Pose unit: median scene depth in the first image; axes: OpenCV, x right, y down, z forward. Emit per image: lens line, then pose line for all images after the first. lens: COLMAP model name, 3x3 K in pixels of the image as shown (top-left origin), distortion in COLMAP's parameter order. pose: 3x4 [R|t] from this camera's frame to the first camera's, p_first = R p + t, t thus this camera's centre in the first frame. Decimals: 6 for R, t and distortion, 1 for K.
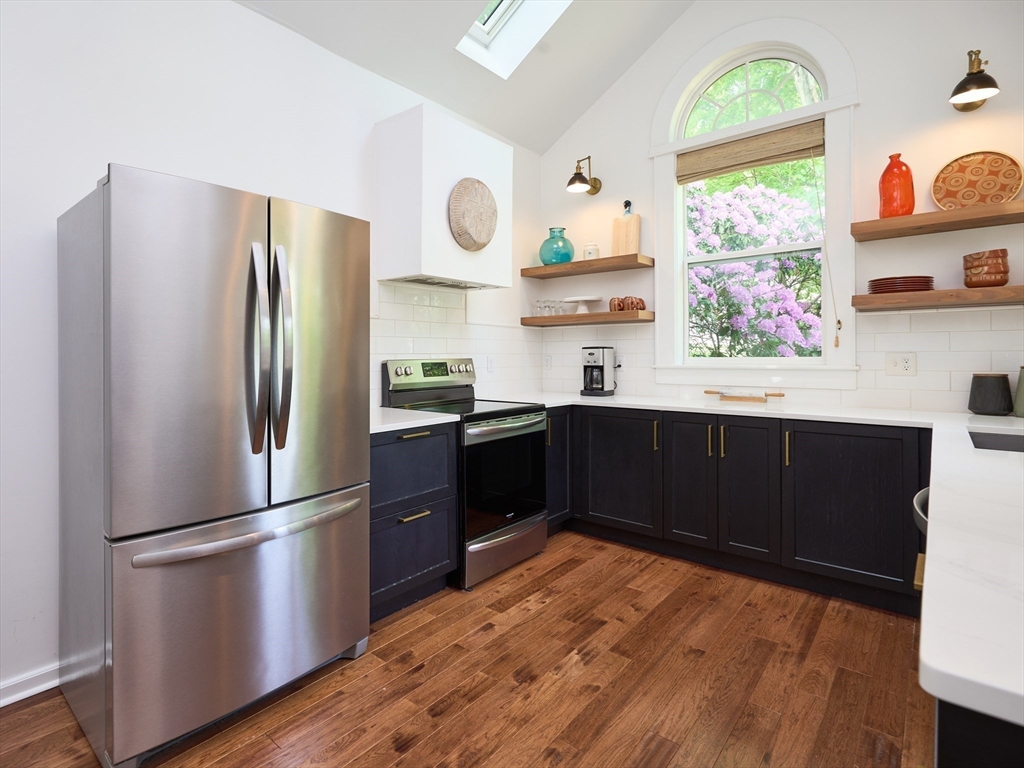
lens RADIAL K [[522.1, 0, 422.3], [0, 522.1, 354.9], [0, 0, 1]] dist [-0.001412, -0.002056]
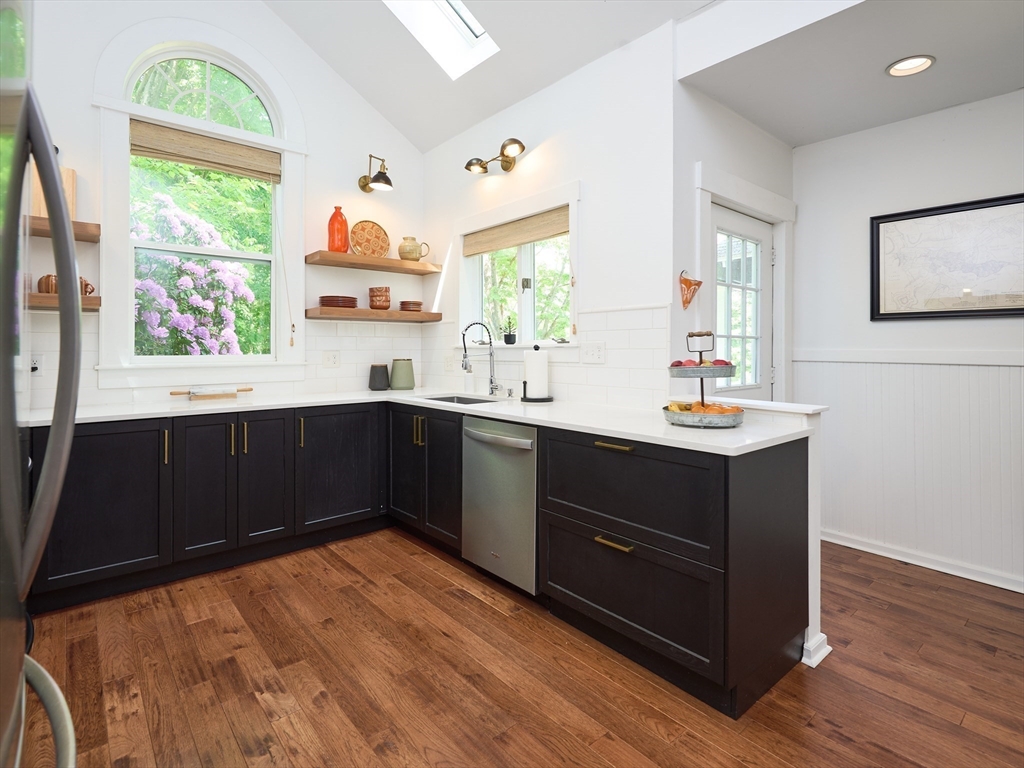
lens RADIAL K [[539.2, 0, 542.8], [0, 539.2, 347.9], [0, 0, 1]] dist [-0.002300, -0.000414]
pose [[0.052512, 0.006281, 0.998601, -0.445109], [0.002831, 0.999975, -0.006439, -0.001735], [-0.998616, 0.003165, 0.052493, 0.360827]]
